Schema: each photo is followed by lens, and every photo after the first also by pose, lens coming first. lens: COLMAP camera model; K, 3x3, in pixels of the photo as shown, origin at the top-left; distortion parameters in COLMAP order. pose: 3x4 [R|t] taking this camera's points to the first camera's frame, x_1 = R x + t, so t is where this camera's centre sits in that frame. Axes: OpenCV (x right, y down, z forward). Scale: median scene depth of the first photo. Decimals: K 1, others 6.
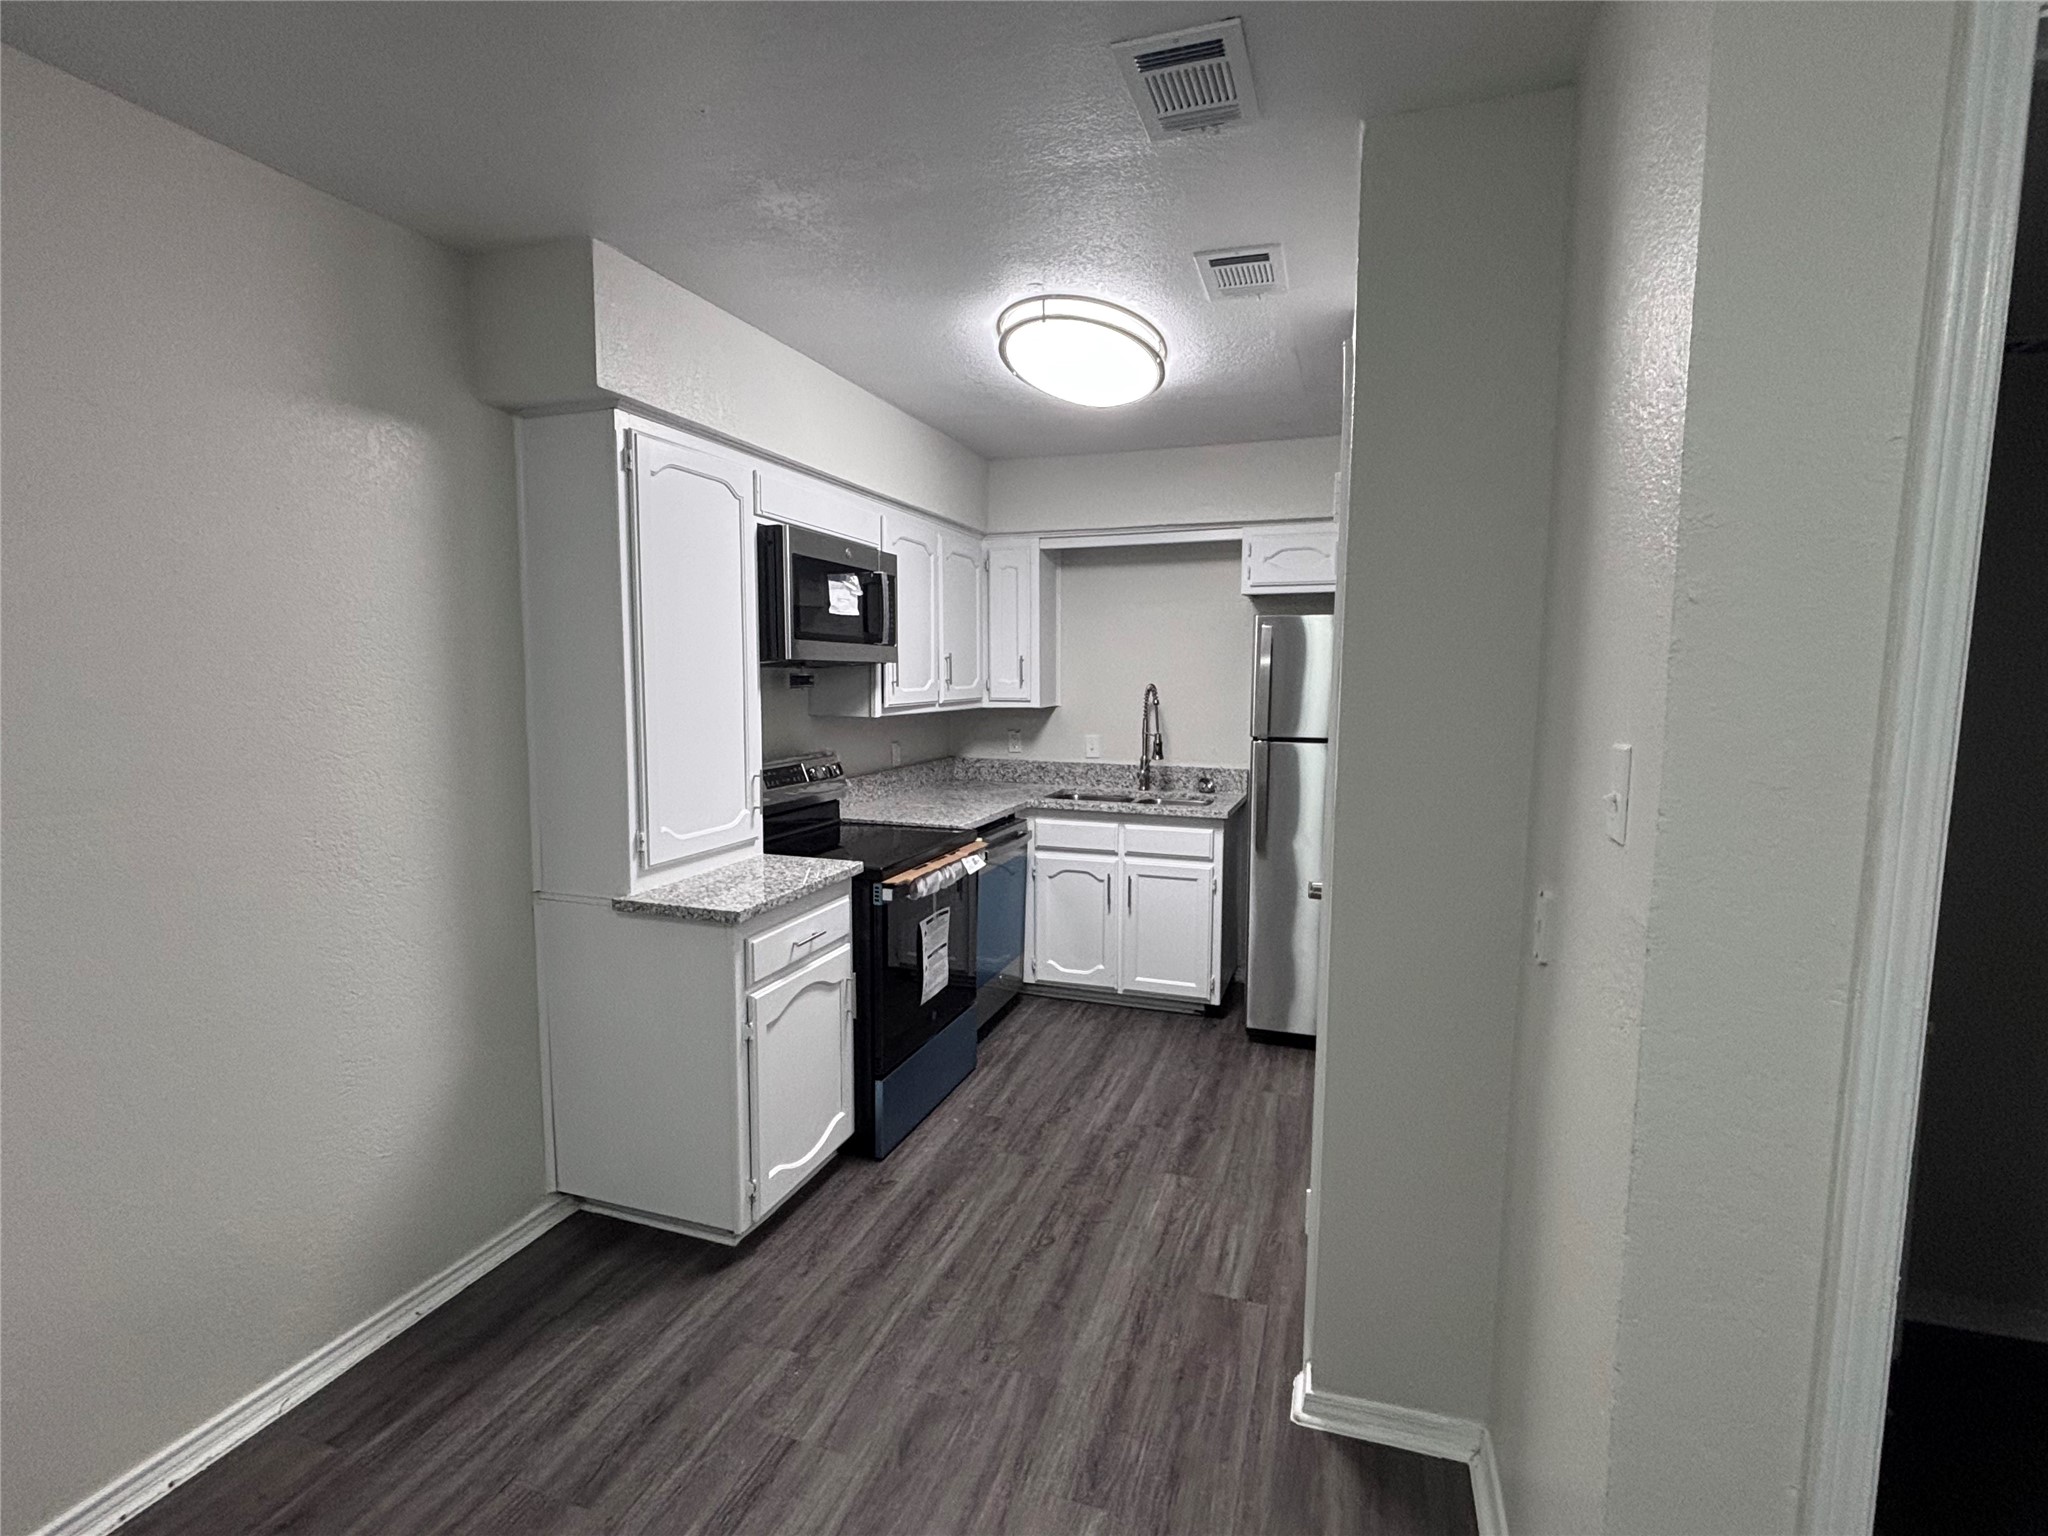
lens RADIAL K [[1027.0, 0, 1021.7], [0, 1027.0, 775.2], [0, 0, 1]] dist [-0.000453, -0.000075]
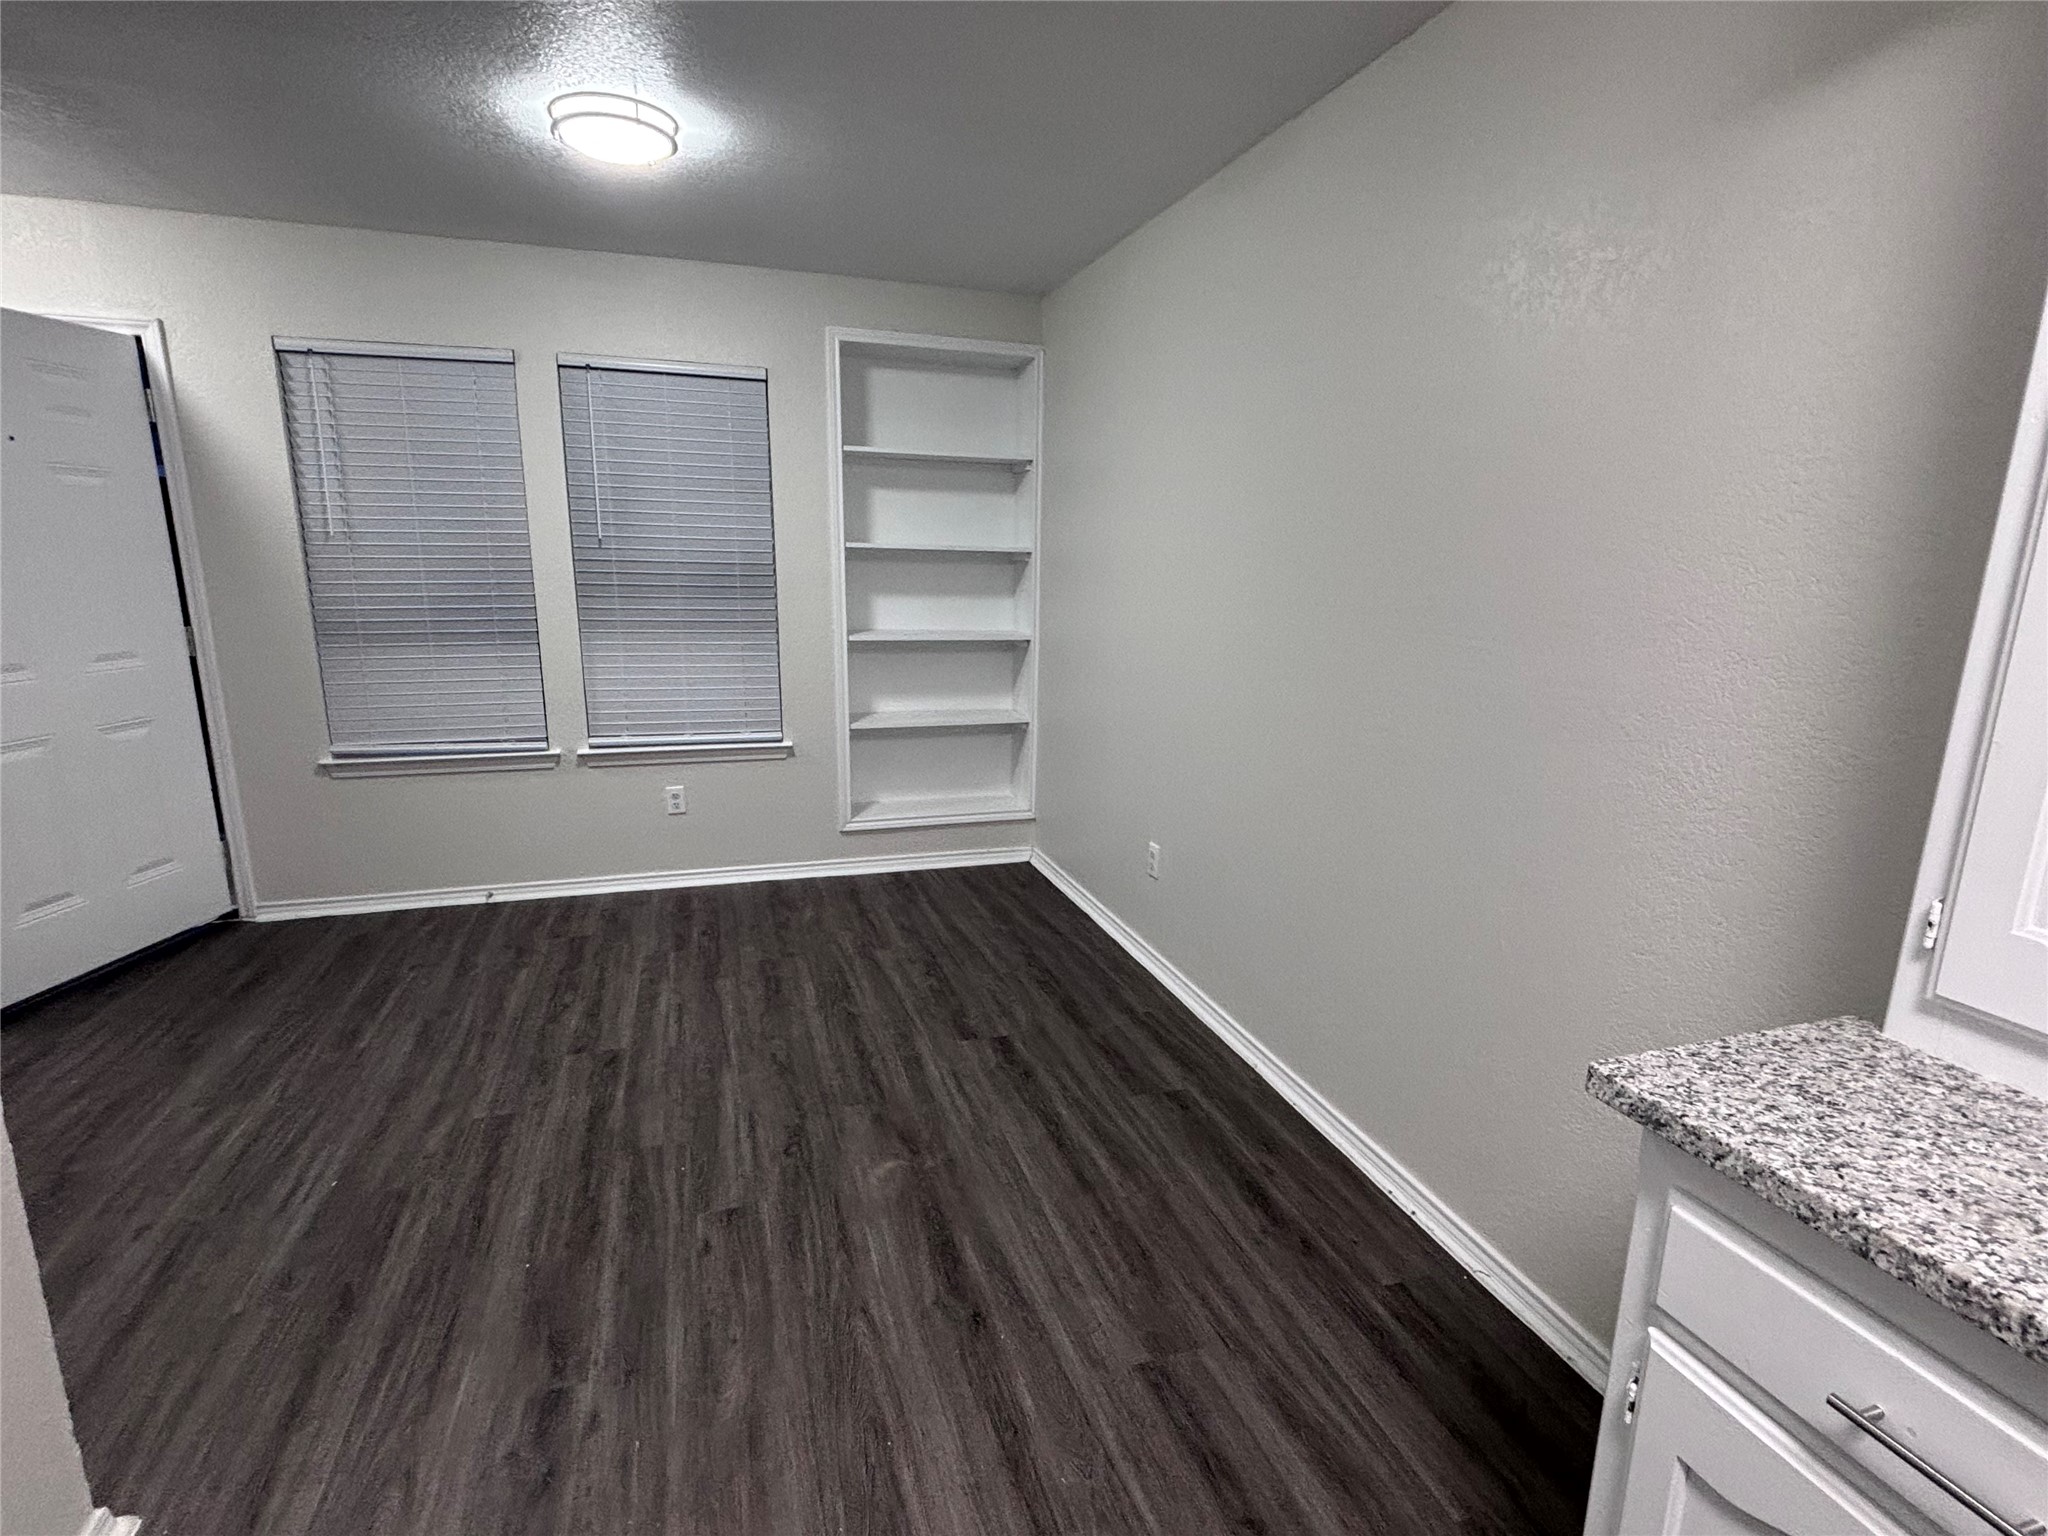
lens RADIAL K [[1027.0, 0, 1032.7], [0, 1027.0, 777.0], [0, 0, 1]] dist [-0.000453, -0.000075]
pose [[-0.802753, 0.105836, -0.586844, 0.156207], [-0.086241, 0.953172, 0.289872, -0.090135], [0.590042, 0.283306, -0.756034, 1.356727]]
